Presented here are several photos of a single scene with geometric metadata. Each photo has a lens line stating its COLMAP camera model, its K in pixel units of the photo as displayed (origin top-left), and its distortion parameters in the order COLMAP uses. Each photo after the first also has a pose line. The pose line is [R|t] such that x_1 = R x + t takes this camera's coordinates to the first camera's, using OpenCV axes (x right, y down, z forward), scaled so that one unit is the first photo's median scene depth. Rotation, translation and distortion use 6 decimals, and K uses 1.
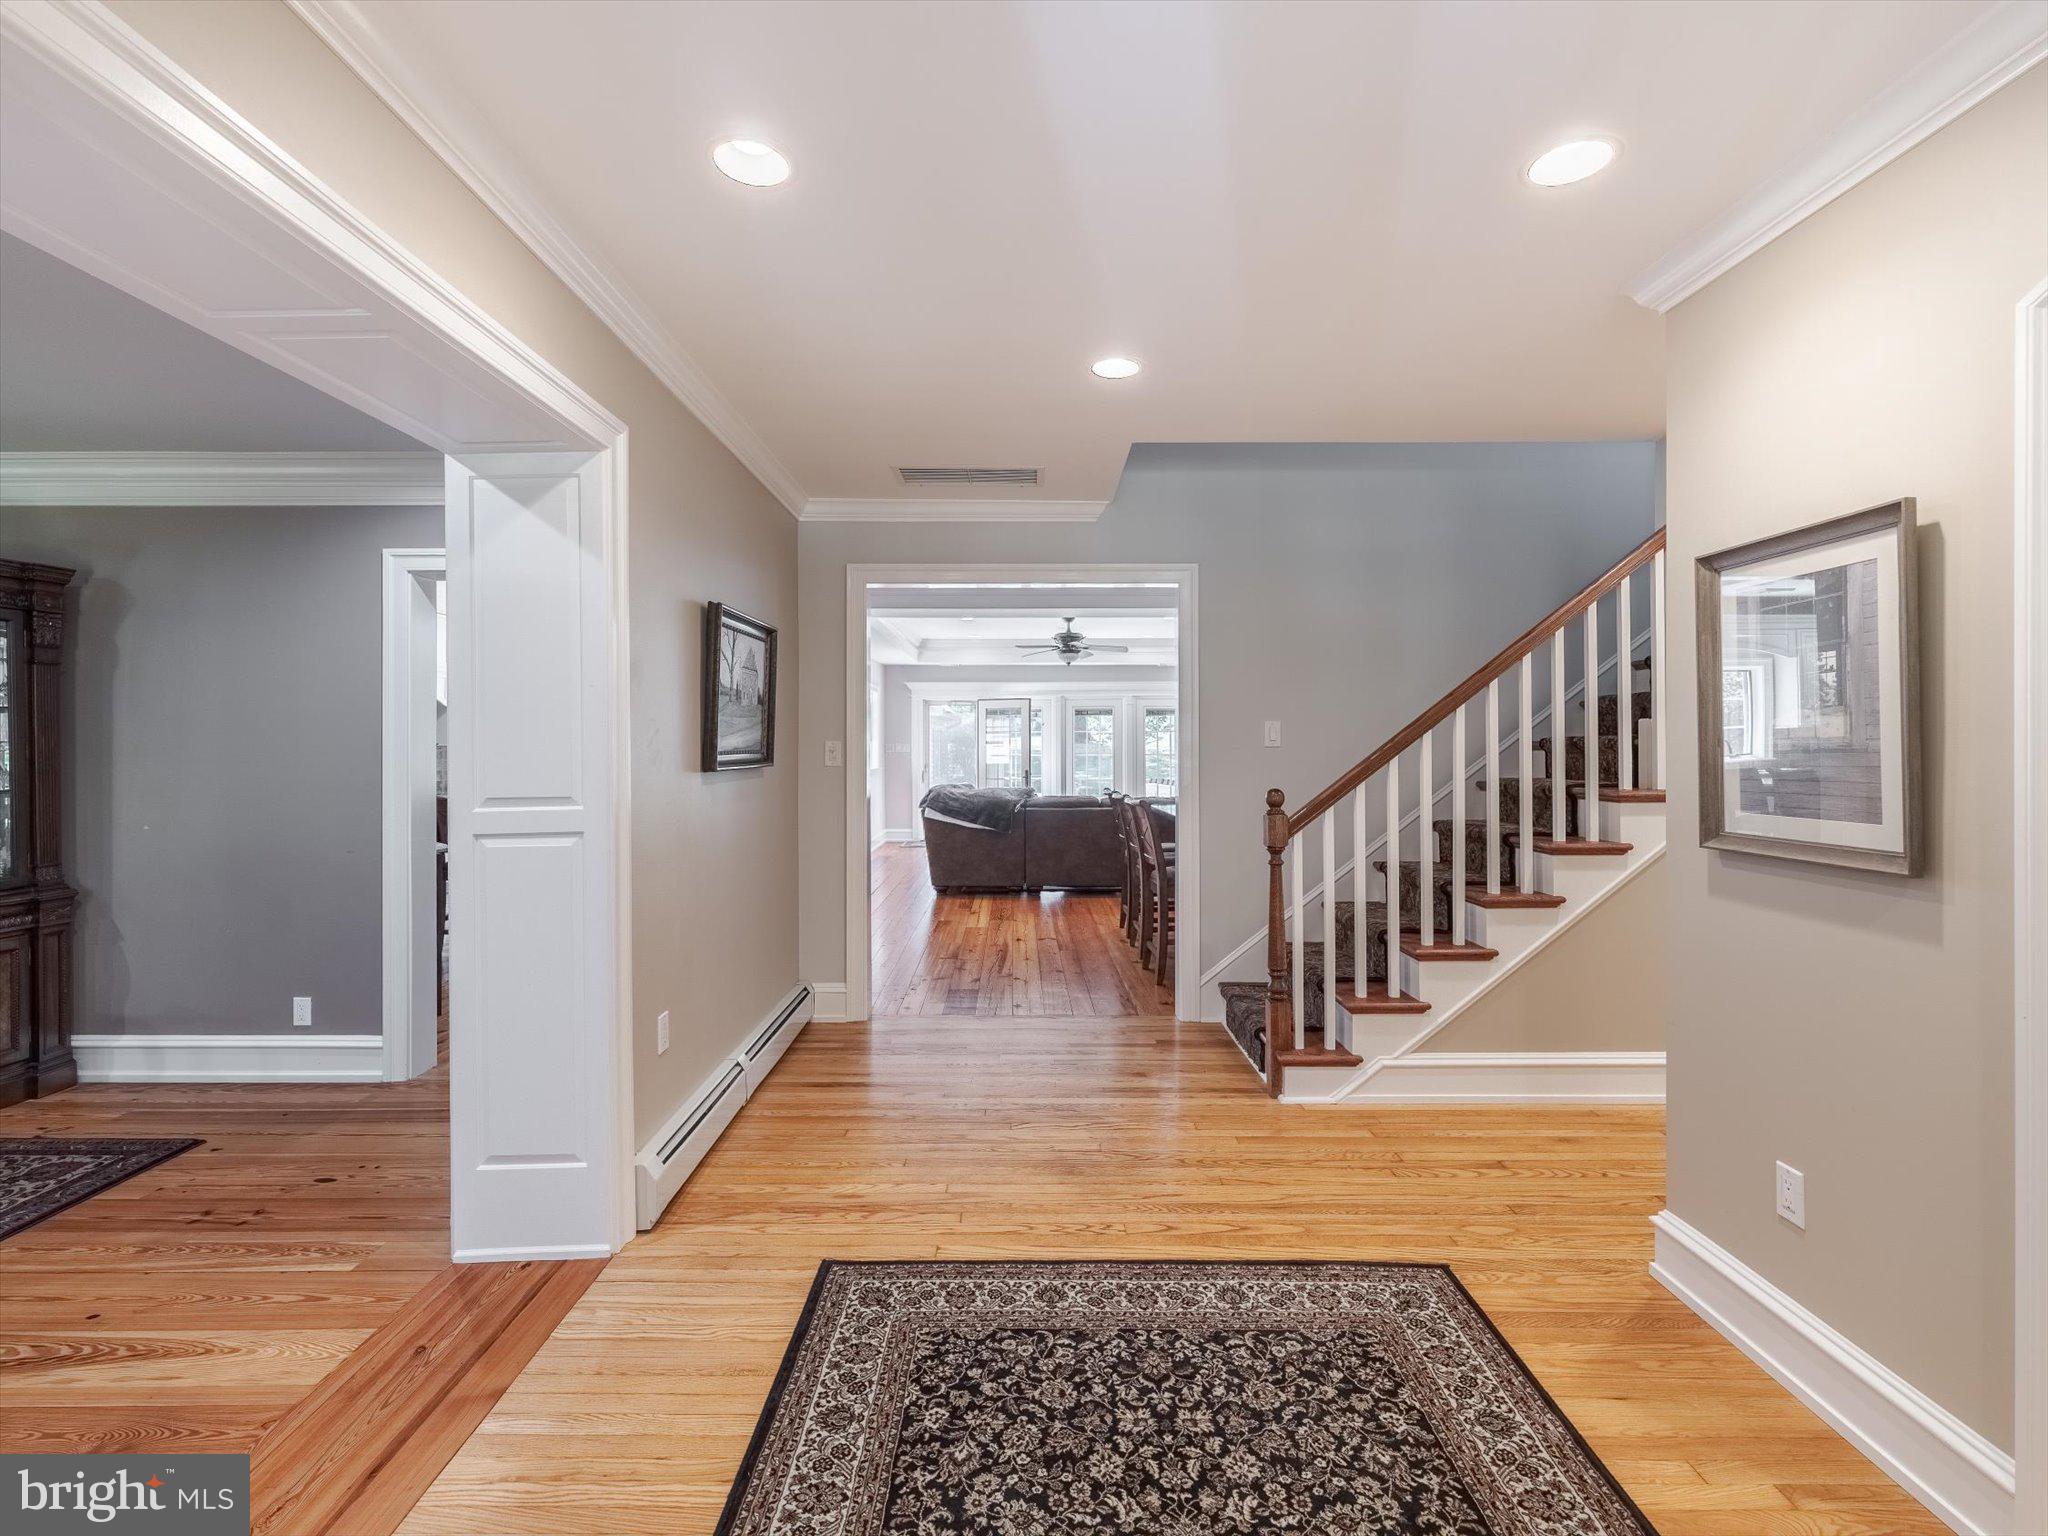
lens RADIAL K [[927.8, 0, 1012.0], [0, 927.8, 763.4], [0, 0, 1]] dist [-0.001649, -0.000127]
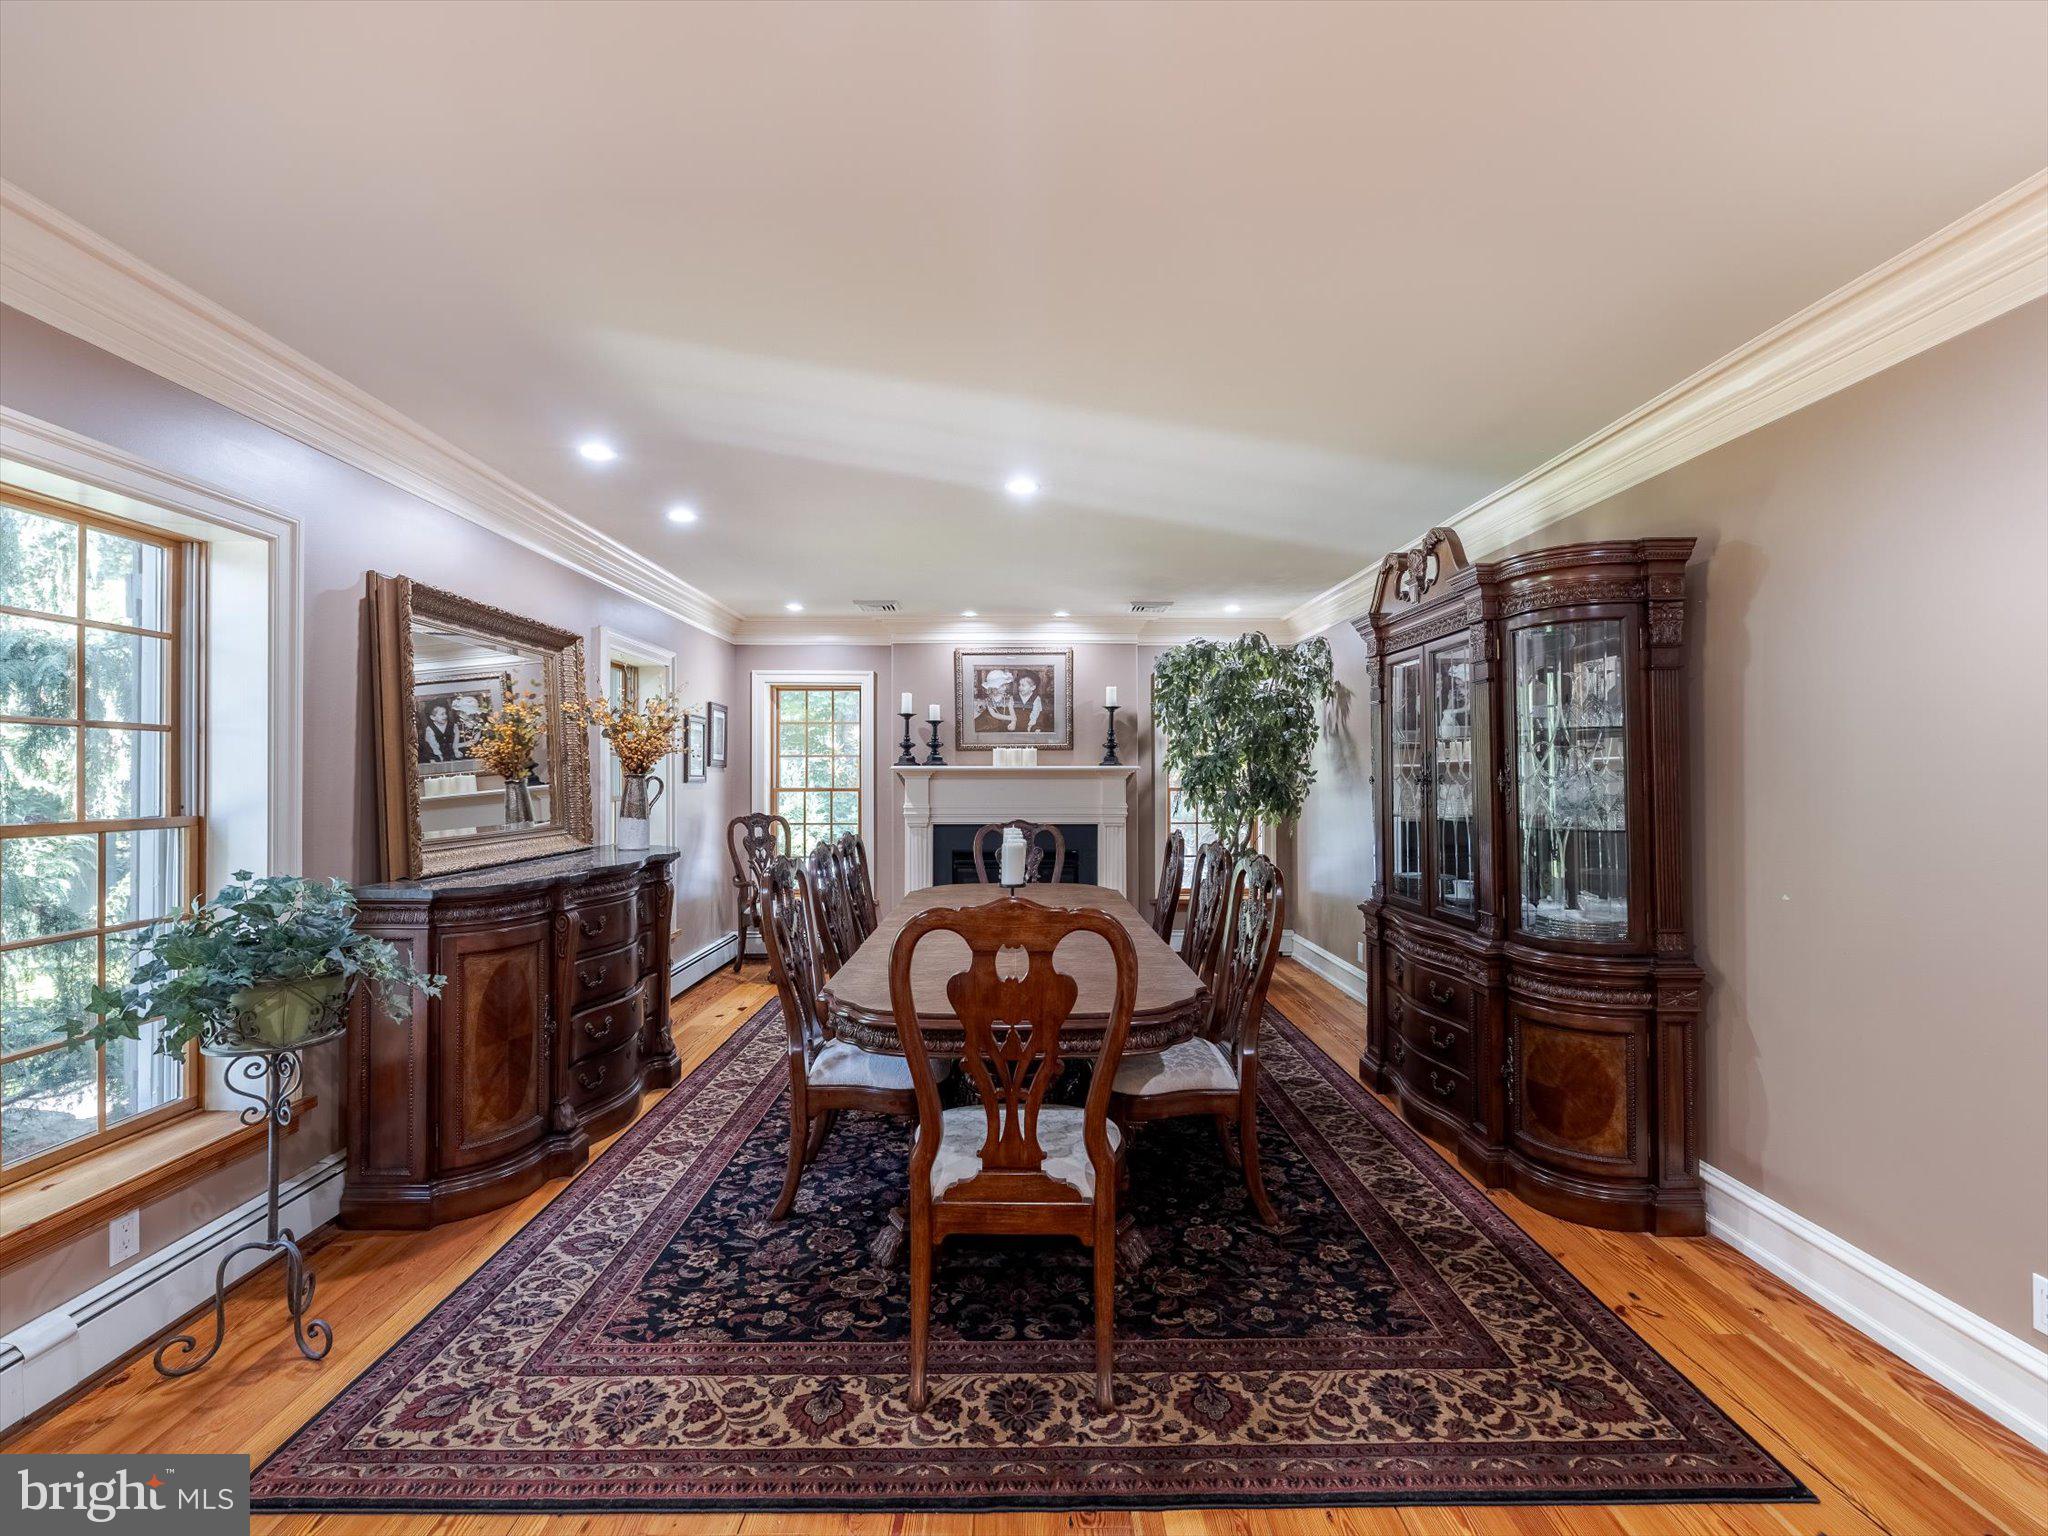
lens RADIAL K [[927.8, 0, 1012.0], [0, 927.8, 763.4], [0, 0, 1]] dist [-0.001649, -0.000127]
pose [[0.013103, -0.013659, -0.999821, -0.283594], [-0.009647, 0.999858, -0.013786, -0.013084], [0.999868, 0.009826, 0.012969, 0.448980]]
